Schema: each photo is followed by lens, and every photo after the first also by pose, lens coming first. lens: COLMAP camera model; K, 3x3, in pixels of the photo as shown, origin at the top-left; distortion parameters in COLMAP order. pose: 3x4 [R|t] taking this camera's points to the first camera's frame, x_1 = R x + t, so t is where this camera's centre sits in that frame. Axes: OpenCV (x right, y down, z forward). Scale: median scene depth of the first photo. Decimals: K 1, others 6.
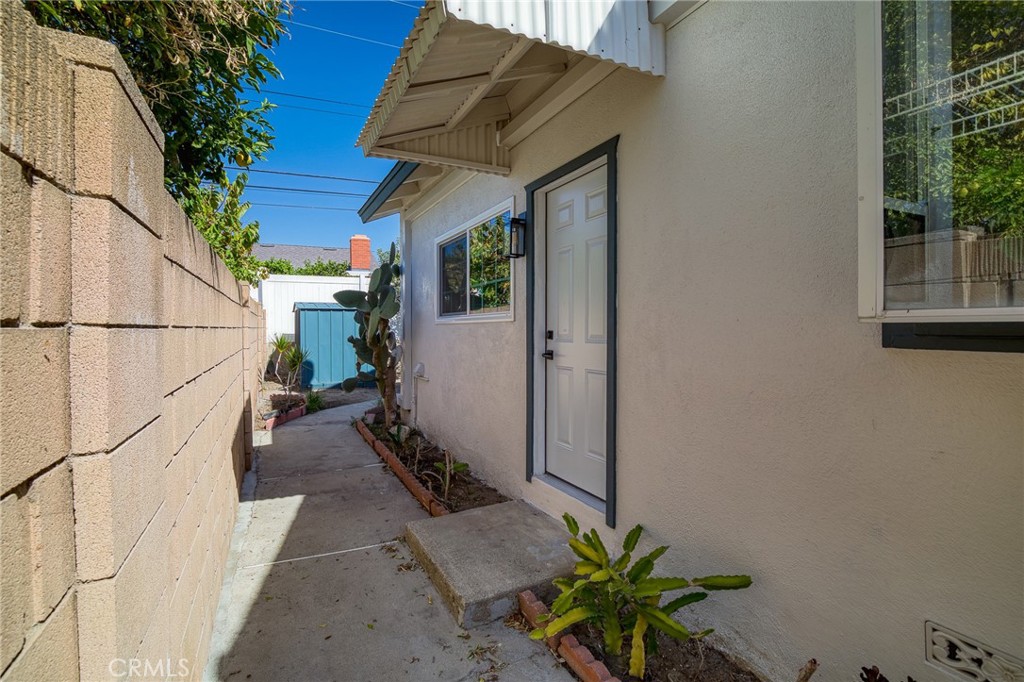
lens RADIAL K [[492.1, 0, 509.1], [0, 492.1, 343.5], [0, 0, 1]] dist [-0.017943, -0.000751]
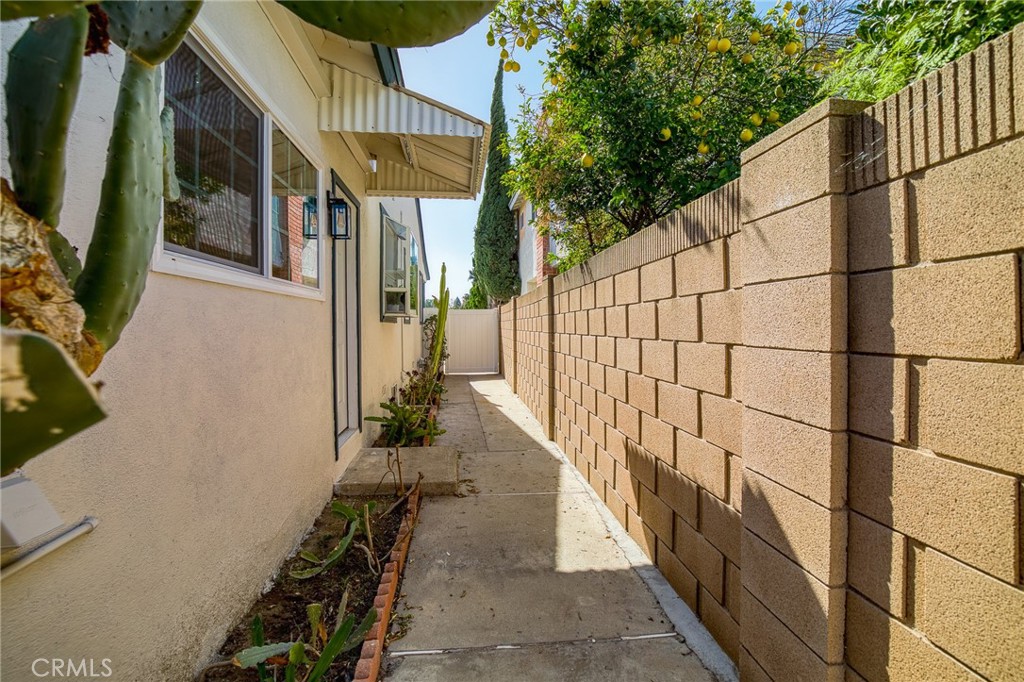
lens RADIAL K [[467.6, 0, 512.1], [0, 467.6, 331.8], [0, 0, 1]] dist [-0.013664, 0.000123]
pose [[-0.941363, -0.009109, 0.337273, -0.334415], [-0.002876, 0.999816, 0.018976, -0.005443], [-0.337383, 0.016893, -0.941216, 0.944643]]
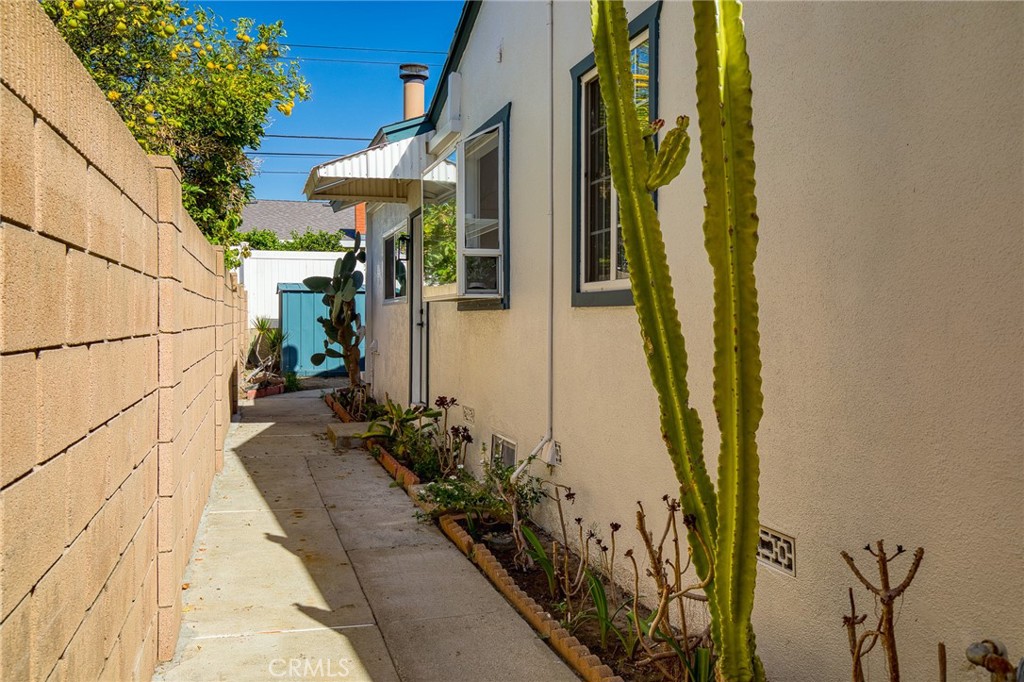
lens RADIAL K [[874.1, 0, 514.9], [0, 874.1, 336.0], [0, 0, 1]] dist [0.010719, 0.004310]
pose [[0.986830, 0.003765, -0.161717, 0.433076], [-0.005396, 0.999939, -0.009646, 0.045460], [0.161670, 0.010391, 0.986790, -0.883696]]
